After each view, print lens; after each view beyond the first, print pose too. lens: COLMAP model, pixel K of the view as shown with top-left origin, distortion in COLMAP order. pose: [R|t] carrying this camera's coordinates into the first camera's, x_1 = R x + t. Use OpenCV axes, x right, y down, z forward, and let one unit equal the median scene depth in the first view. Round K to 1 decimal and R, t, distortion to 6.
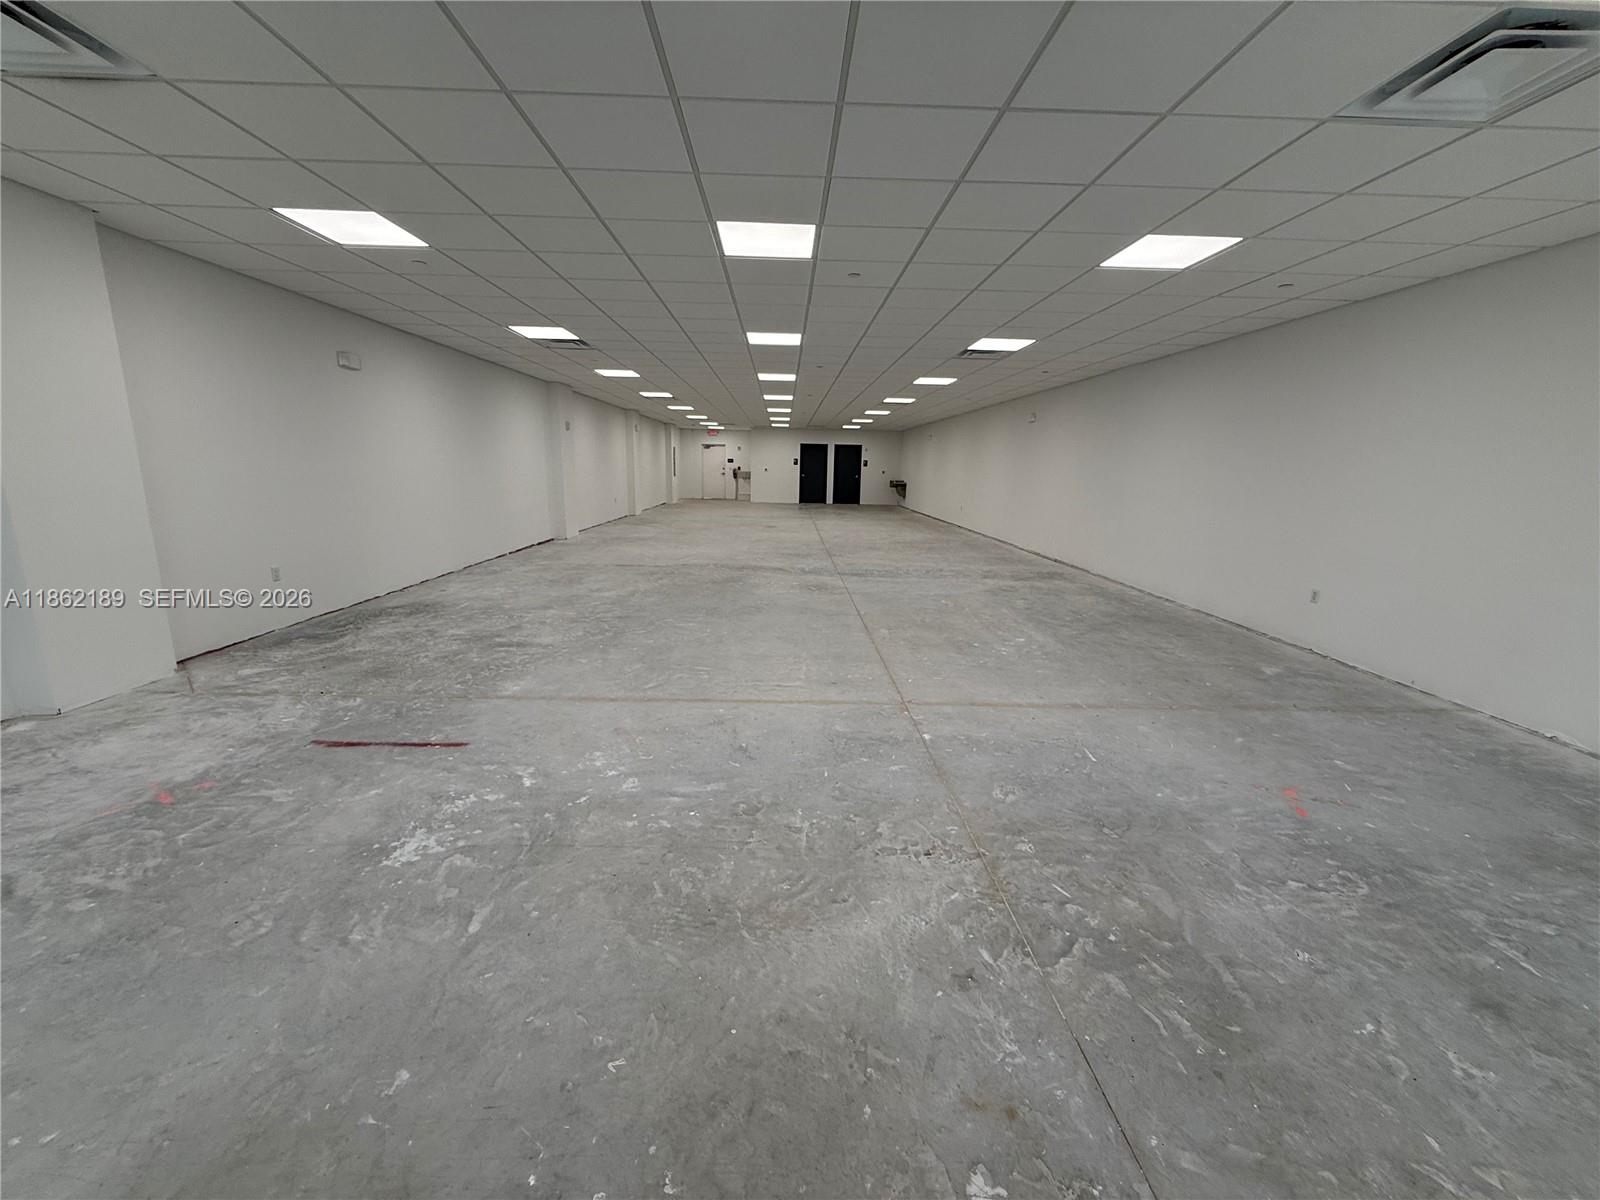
lens RADIAL K [[633.3, 0, 800.8], [0, 633.3, 607.8], [0, 0, 1]] dist [-0.008970, 0.000831]
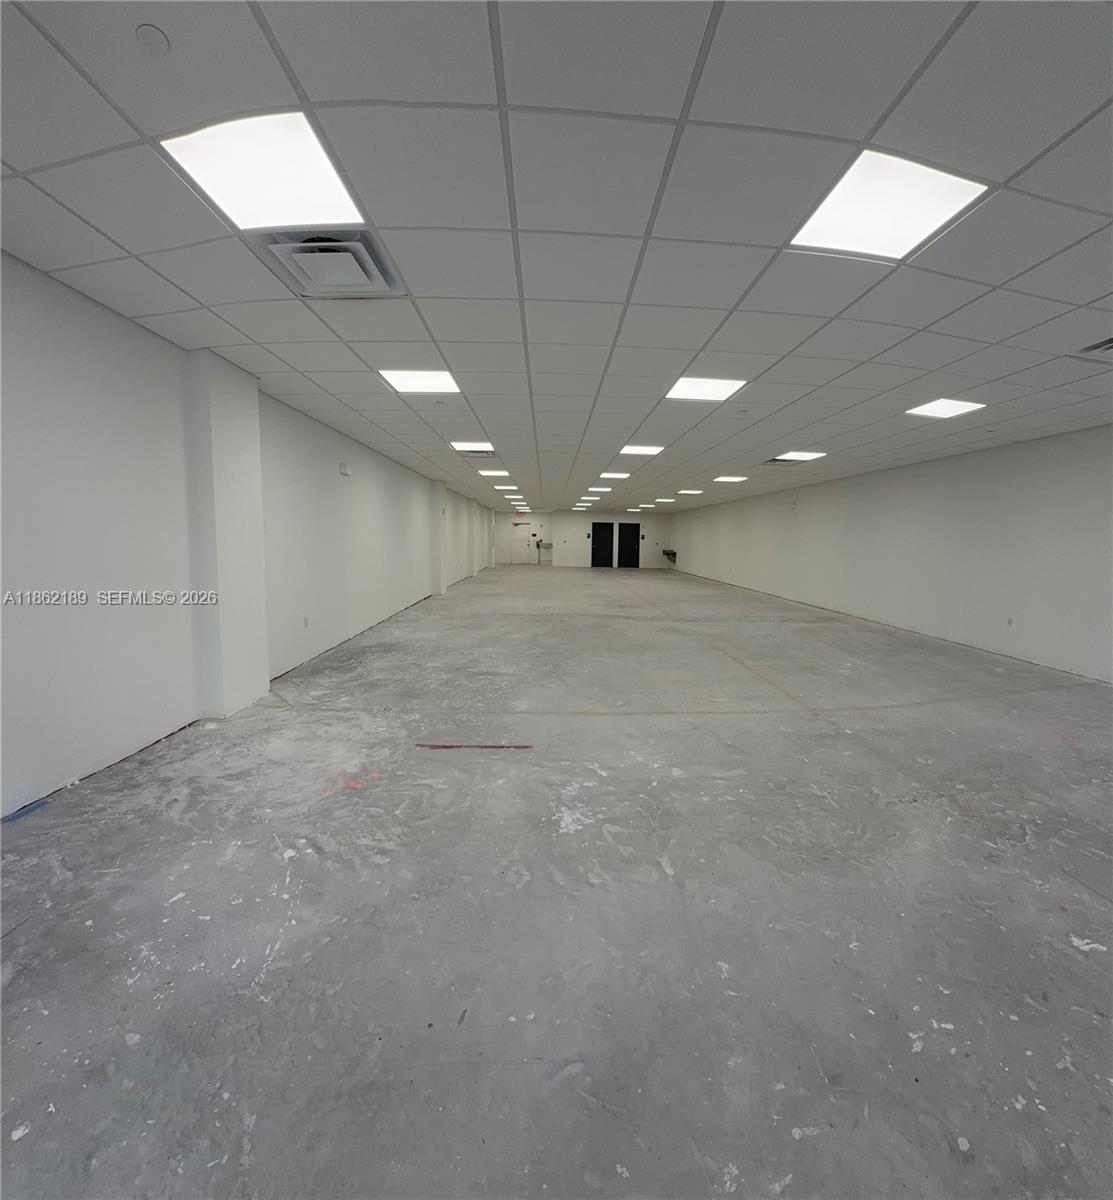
lens RADIAL K [[490.3, 0, 560.0], [0, 490.3, 605.7], [0, 0, 1]] dist [-0.031627, 0.000789]
pose [[0.999920, -0.004719, -0.011777, -0.457061], [0.003718, 0.996494, -0.083577, 0.001957], [0.012130, 0.083527, 0.996432, -0.074934]]
